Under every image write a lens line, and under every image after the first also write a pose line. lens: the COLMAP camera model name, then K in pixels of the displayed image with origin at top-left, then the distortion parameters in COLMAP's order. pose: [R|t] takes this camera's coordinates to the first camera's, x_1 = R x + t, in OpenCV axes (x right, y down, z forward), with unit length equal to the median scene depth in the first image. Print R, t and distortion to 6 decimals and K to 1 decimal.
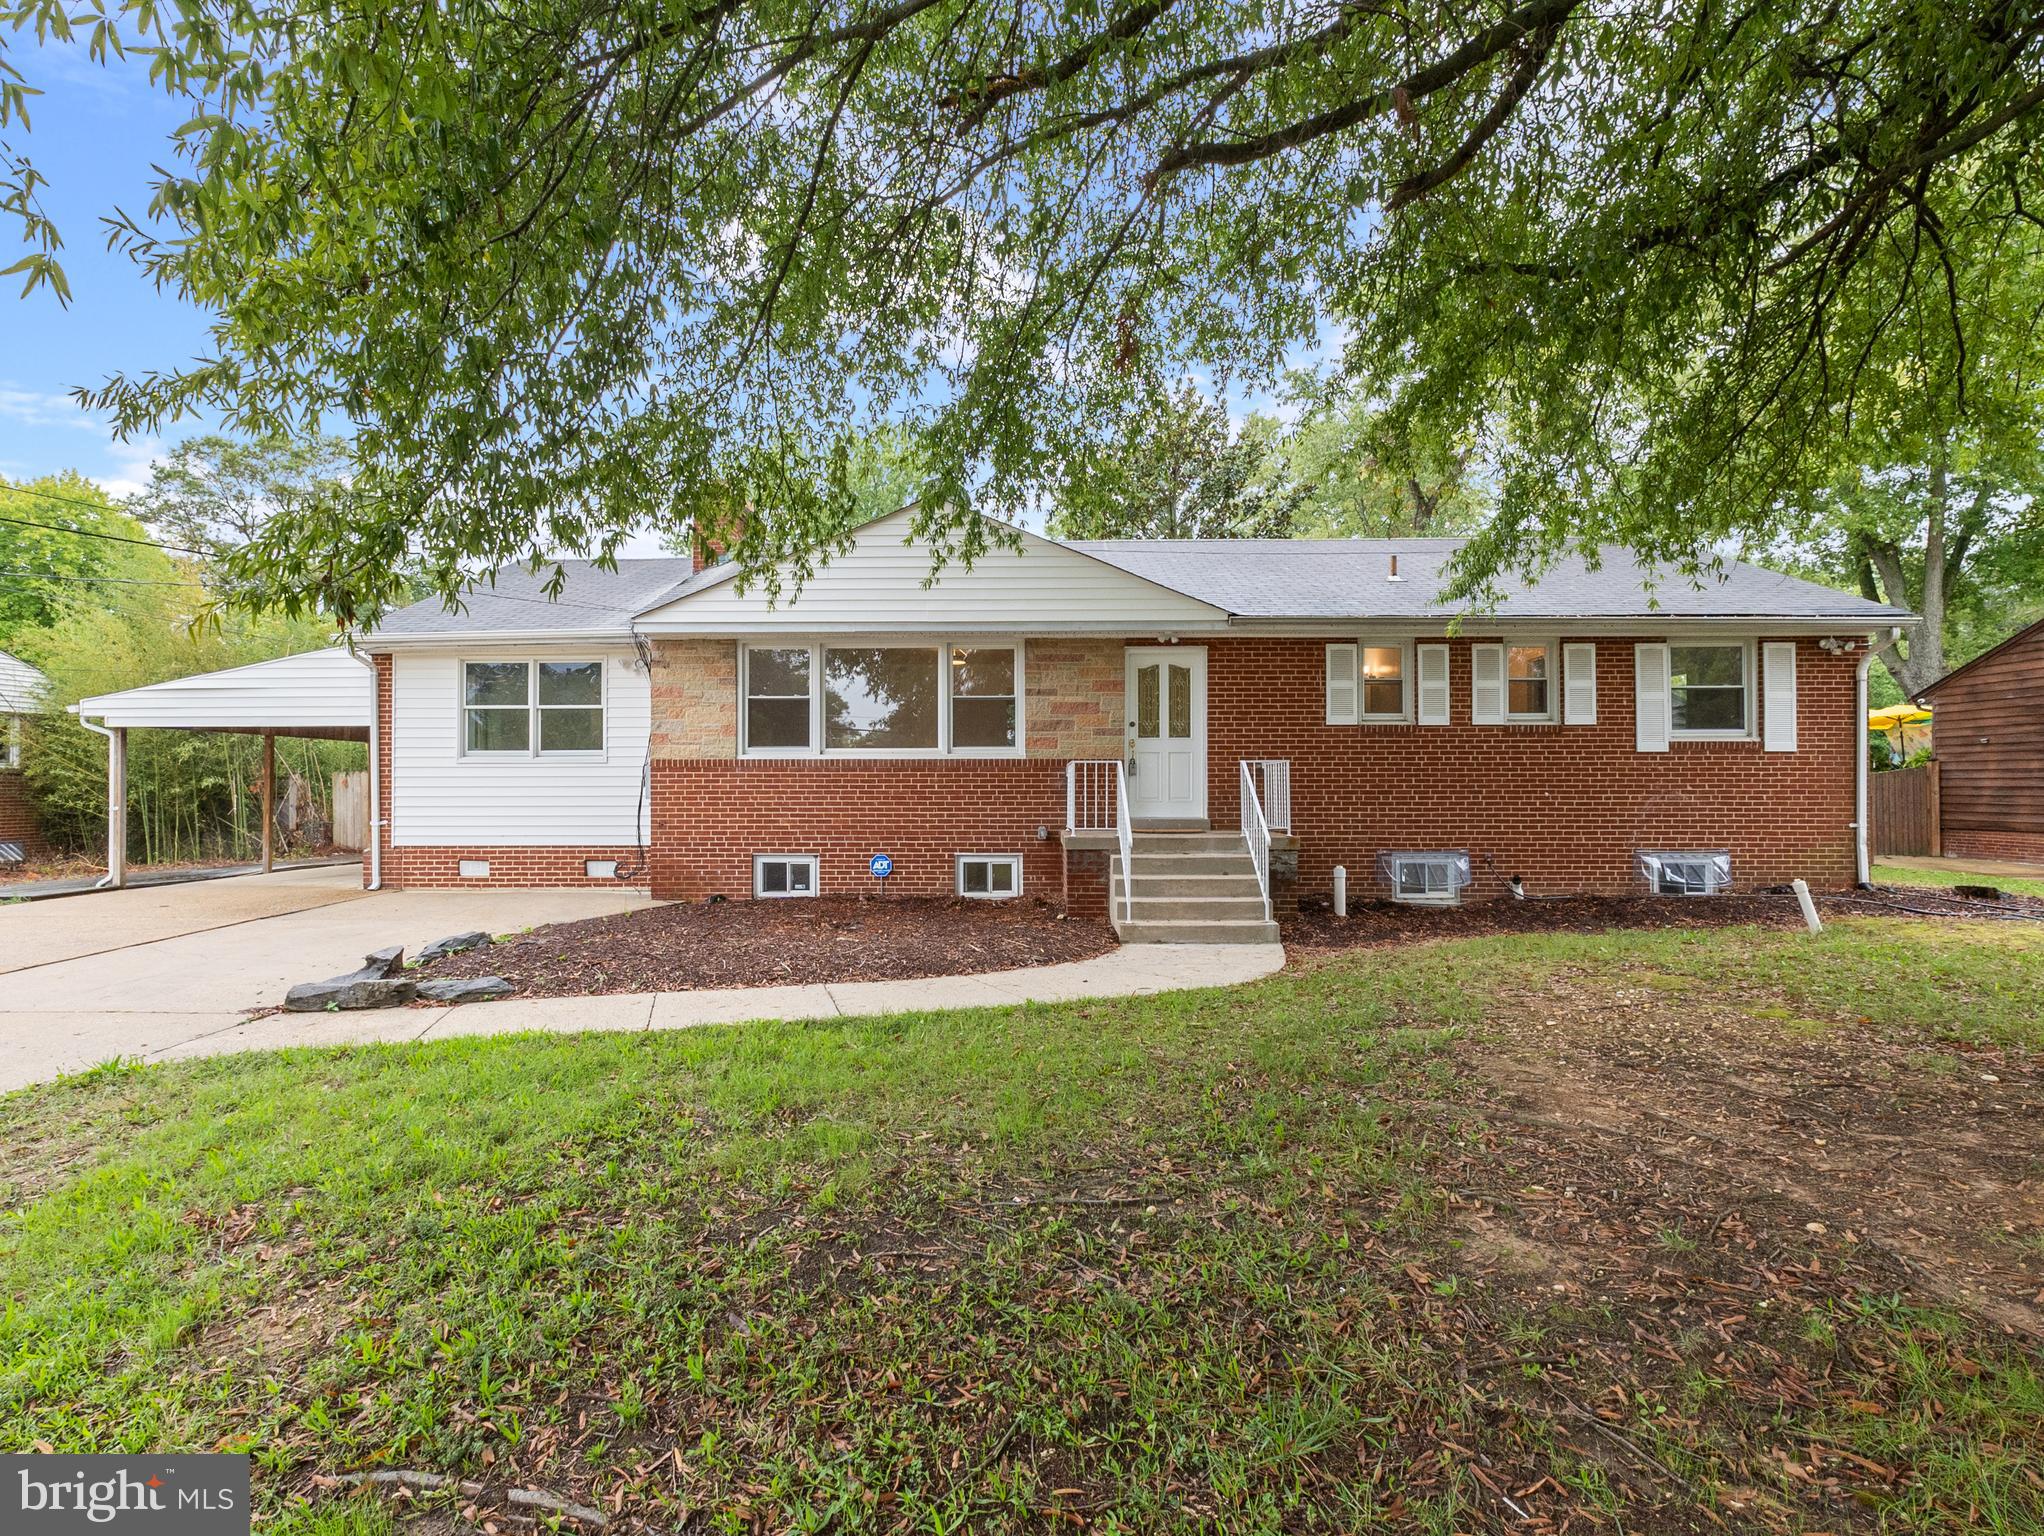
lens RADIAL K [[992.1, 0, 1022.0], [0, 992.1, 768.0], [0, 0, 1]] dist [0.003907, 0.001039]
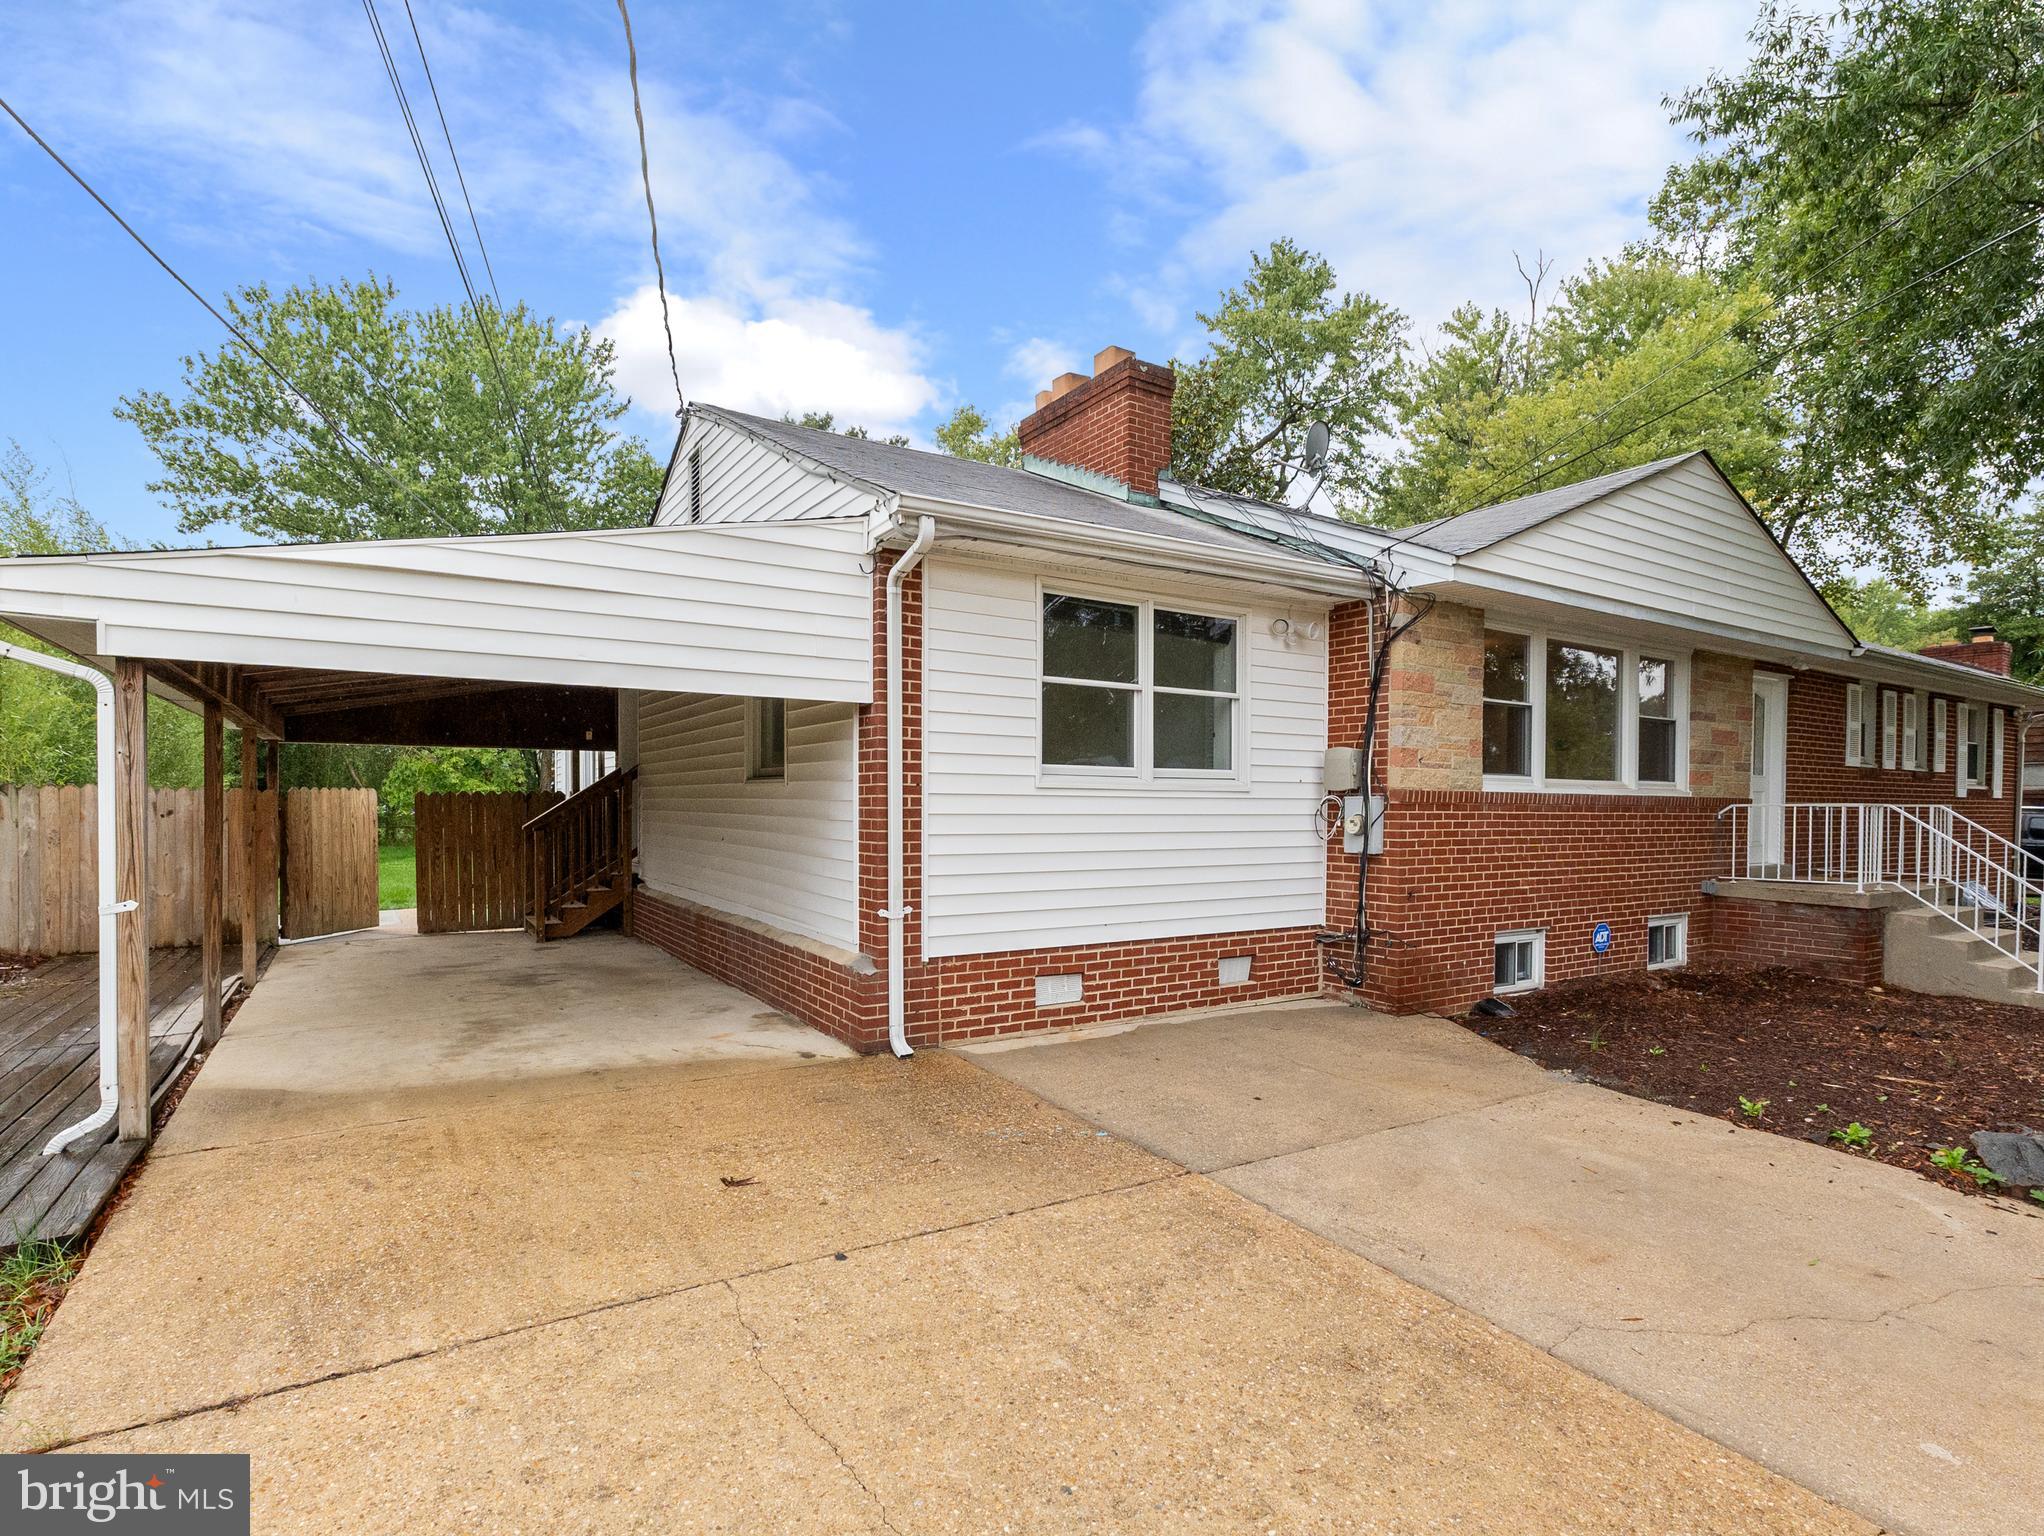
lens RADIAL K [[1011.4, 0, 1024.0], [0, 1011.4, 831.4], [0, 0, 1]] dist [0.000297, 0.000558]
pose [[0.833454, -0.006399, 0.552552, -0.915307], [-0.018591, 0.999042, 0.039613, -0.003350], [-0.552276, -0.043288, 0.832537, 0.607228]]
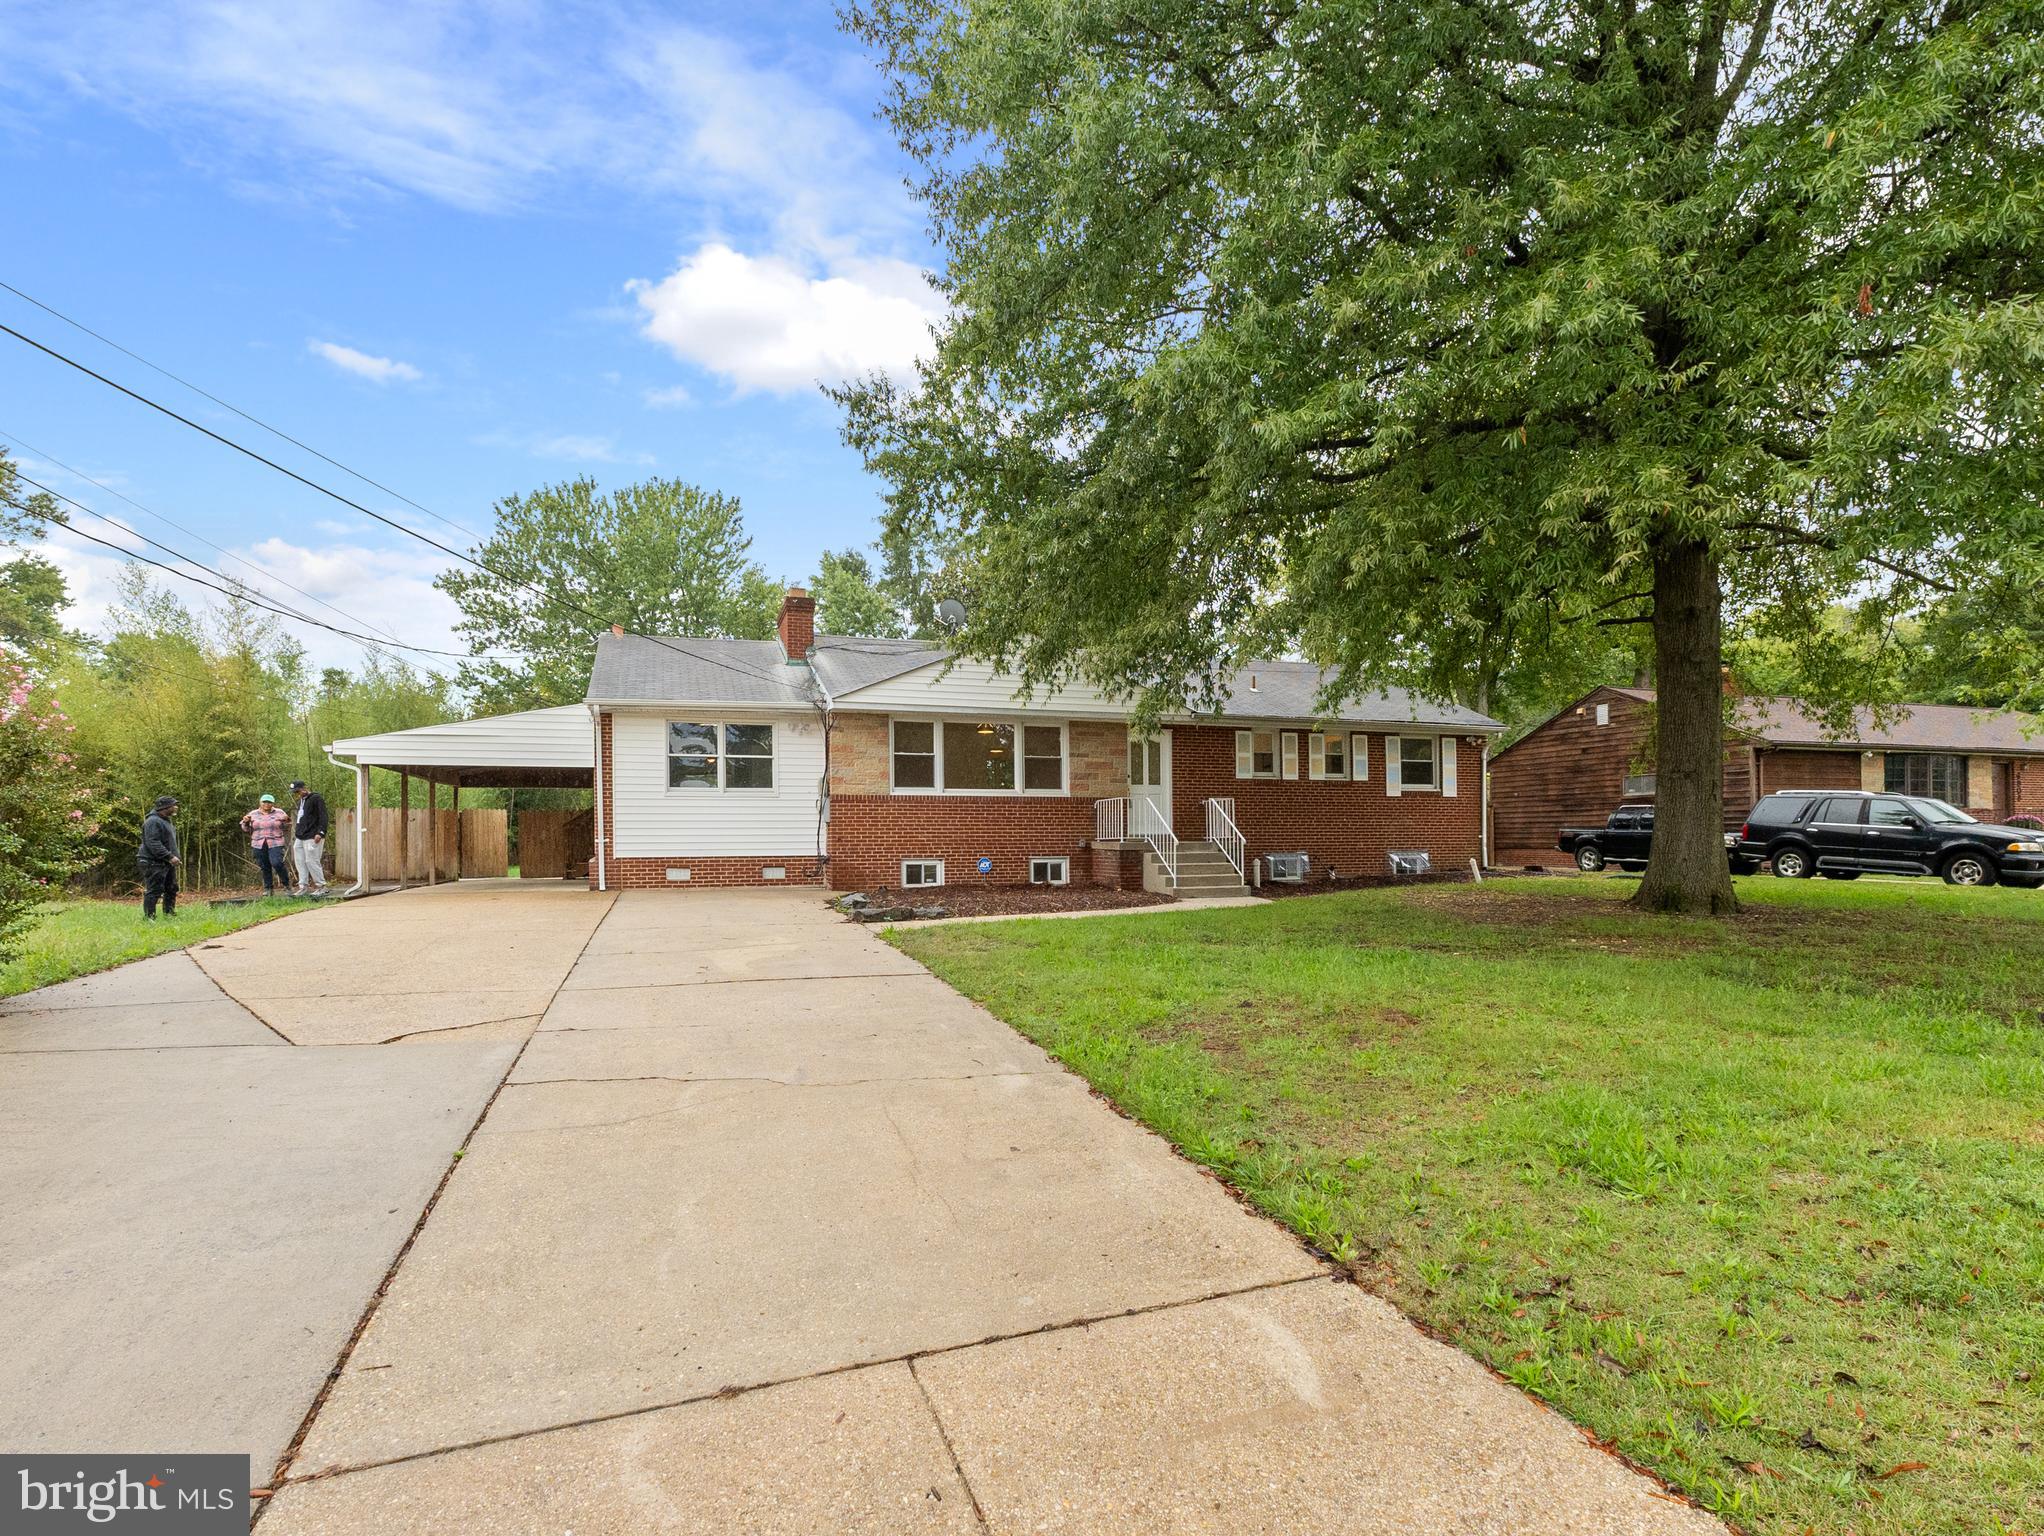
lens RADIAL K [[1013.5, 0, 1027.8], [0, 1013.5, 845.5], [0, 0, 1]] dist [0.000878, 0.000142]
pose [[0.938364, -0.006321, 0.345591, -0.618726], [-0.001552, 0.999746, 0.022500, 0.032169], [-0.345645, -0.021650, 0.938116, -0.494555]]
